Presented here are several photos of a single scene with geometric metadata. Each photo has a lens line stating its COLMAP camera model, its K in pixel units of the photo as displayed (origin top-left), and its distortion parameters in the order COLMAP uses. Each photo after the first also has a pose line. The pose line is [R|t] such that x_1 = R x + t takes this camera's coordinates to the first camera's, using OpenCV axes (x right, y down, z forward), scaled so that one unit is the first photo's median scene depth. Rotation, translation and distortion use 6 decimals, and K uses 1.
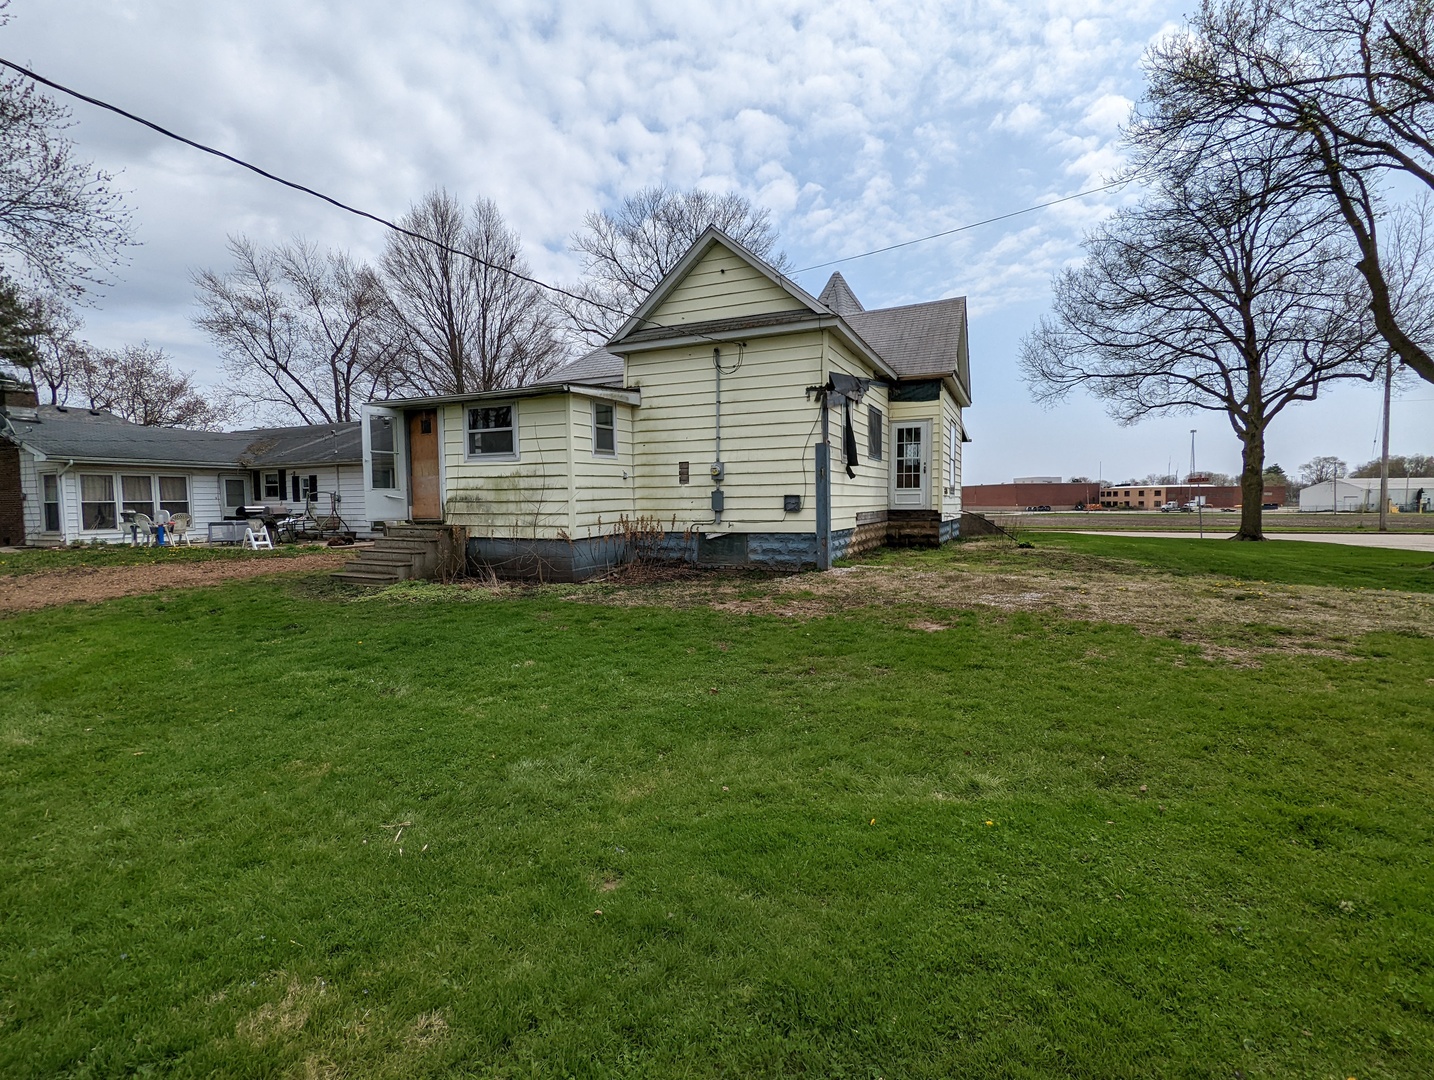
lens RADIAL K [[680.4, 0, 713.8], [0, 680.4, 539.4], [0, 0, 1]] dist [0.003381, -0.002610]
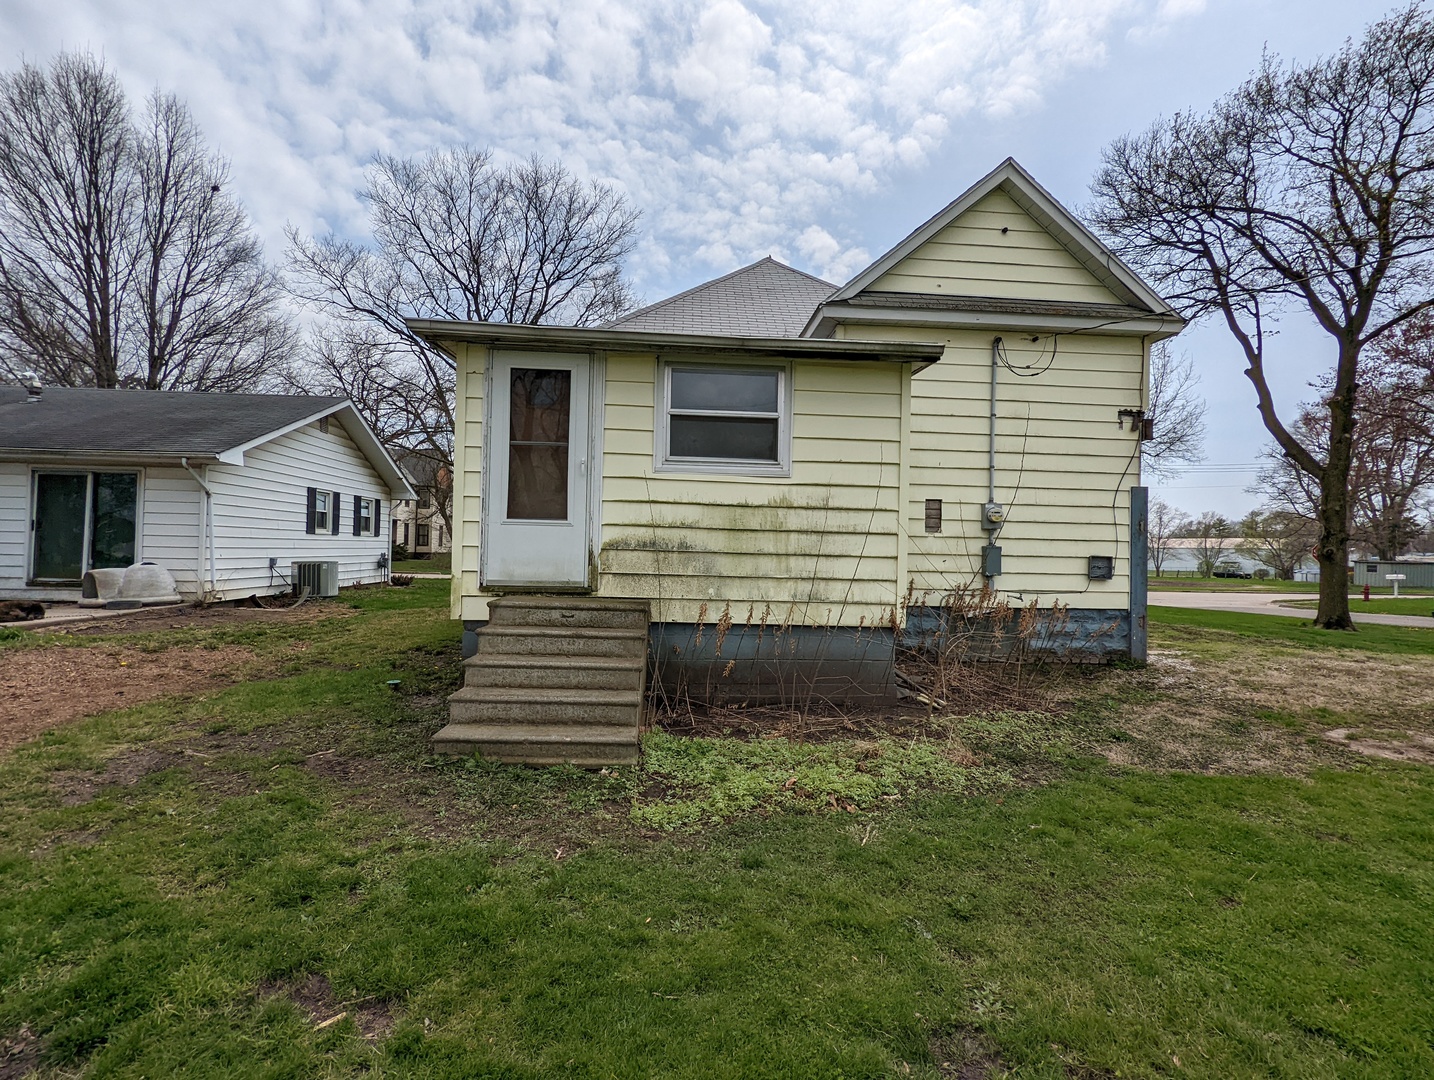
lens RADIAL K [[680.4, 0, 713.8], [0, 680.4, 539.4], [0, 0, 1]] dist [0.003381, -0.002610]
pose [[0.877389, 0.038542, 0.478229, -0.551905], [-0.006792, 0.997666, -0.067943, -0.029696], [-0.479732, 0.056365, 0.875603, 0.537028]]
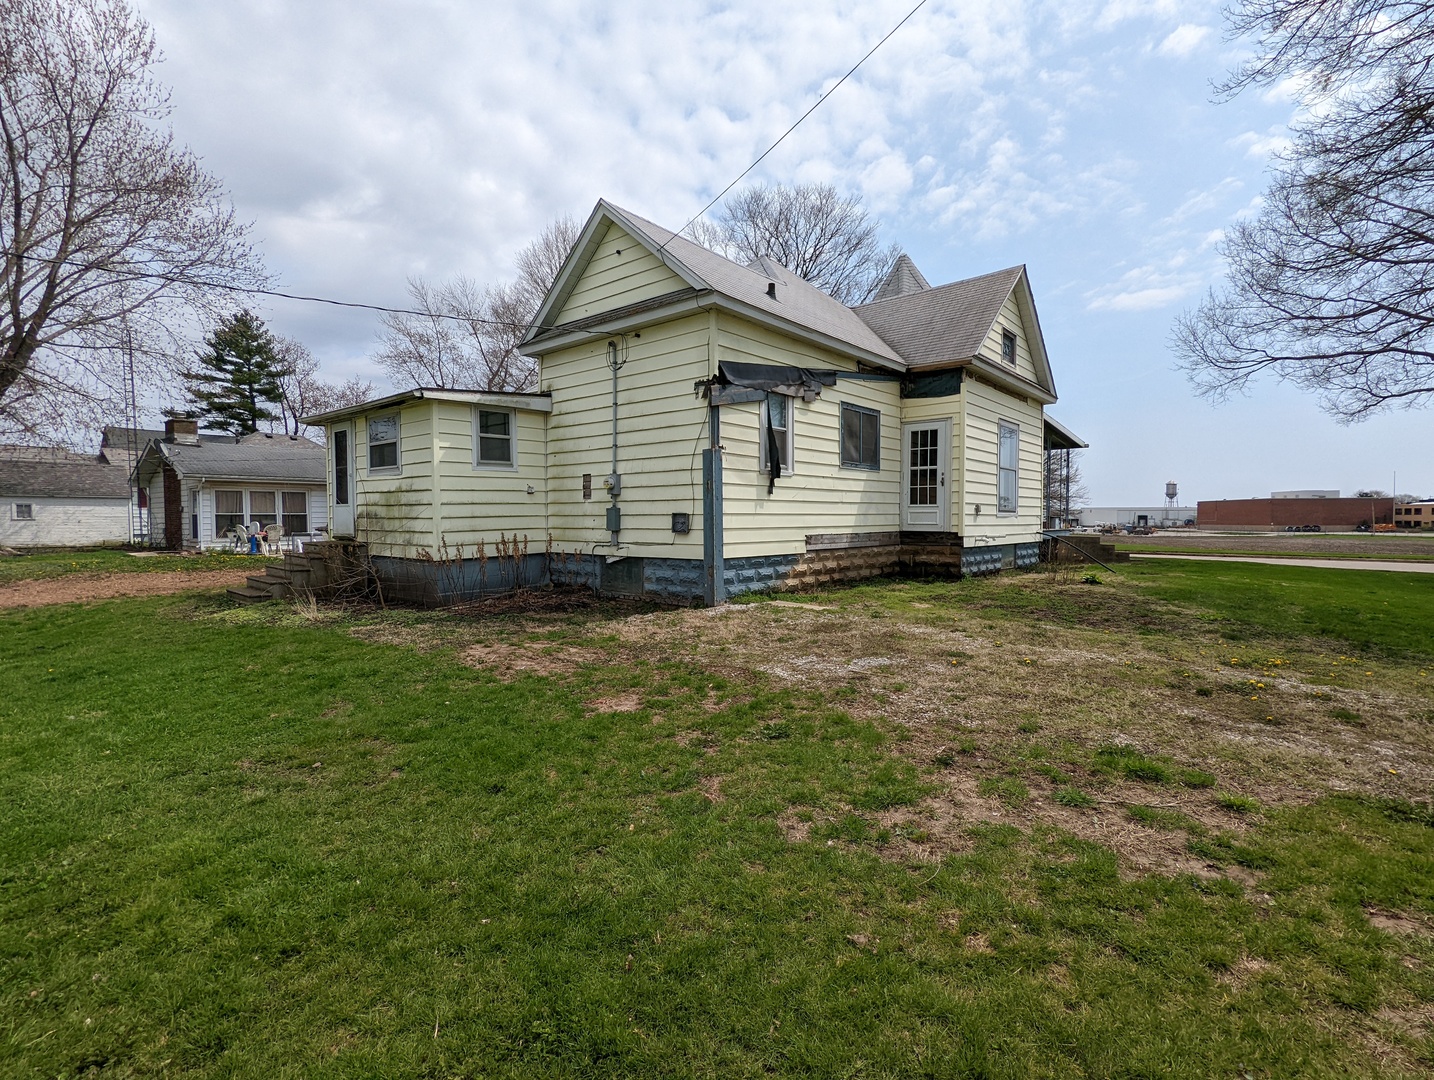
lens RADIAL K [[687.3, 0, 722.7], [0, 687.3, 556.1], [0, 0, 1]] dist [-0.000484, -0.000179]
pose [[0.964447, 0.023252, -0.263253, 0.364874], [-0.022565, 0.999730, 0.005634, -0.018080], [0.263313, 0.000506, 0.964710, 0.197290]]
